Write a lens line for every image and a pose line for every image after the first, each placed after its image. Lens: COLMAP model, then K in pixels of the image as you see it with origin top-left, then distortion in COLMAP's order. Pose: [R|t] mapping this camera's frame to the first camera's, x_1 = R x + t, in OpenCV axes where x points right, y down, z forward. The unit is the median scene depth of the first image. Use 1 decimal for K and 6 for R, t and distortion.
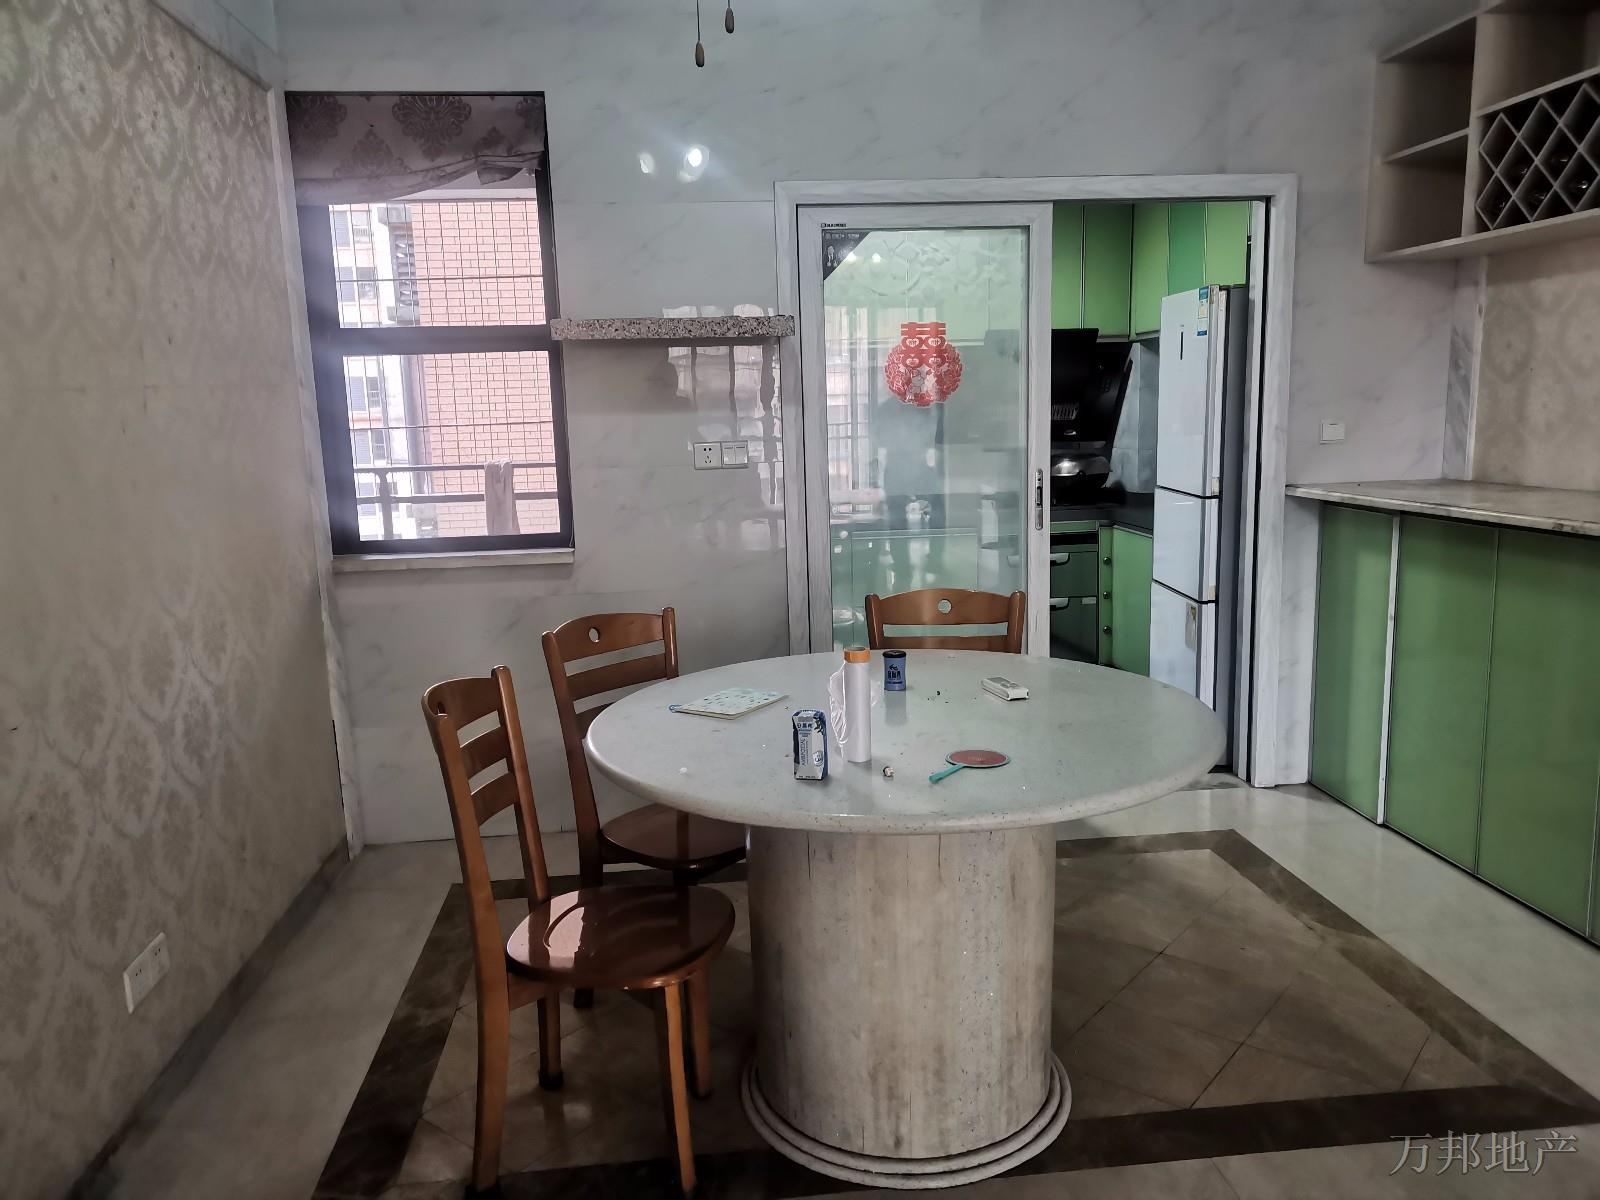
lens RADIAL K [[1207.8, 0, 799.4], [0, 1207.8, 609.7], [0, 0, 1]] dist [0.026430, 0.001136]
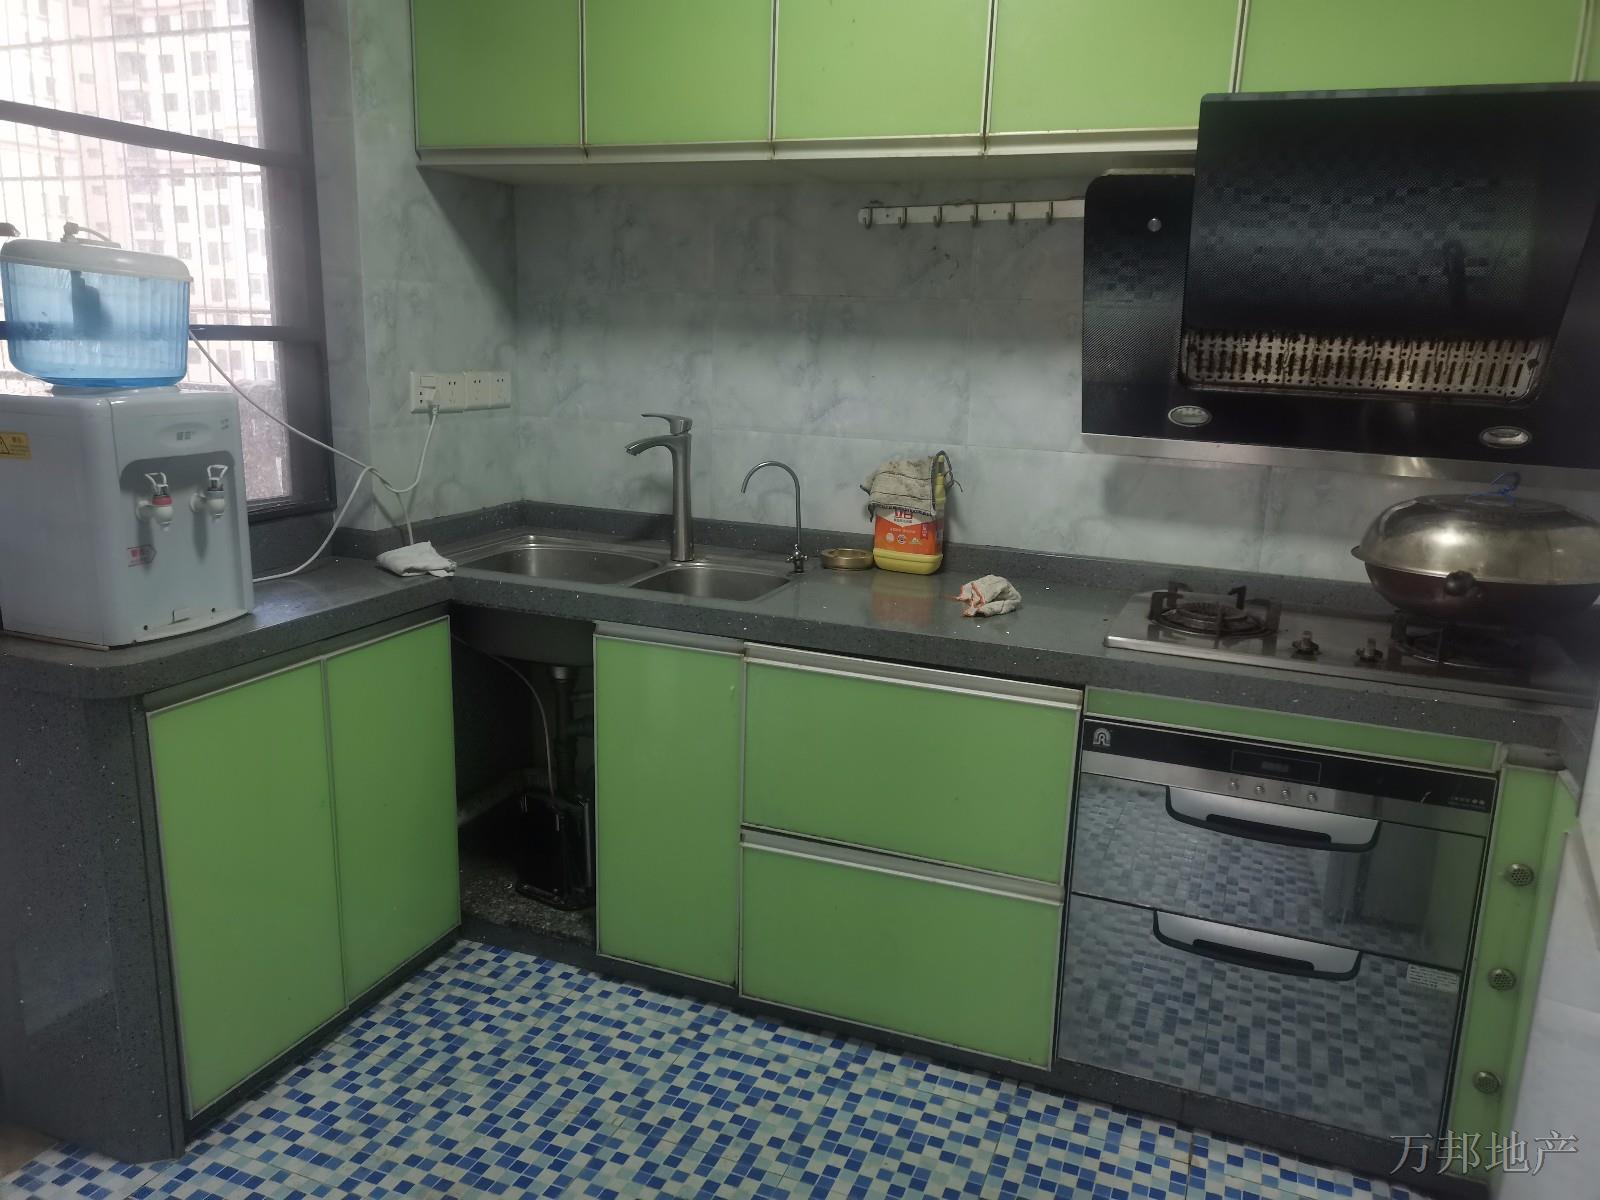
lens RADIAL K [[1207.8, 0, 799.4], [0, 1207.8, 609.7], [0, 0, 1]] dist [0.026430, 0.001136]
pose [[0.881694, 0.163972, -0.442413, 0.331642], [-0.134915, 0.986135, 0.096617, -0.168061], [0.452122, -0.025498, 0.891592, 0.975968]]
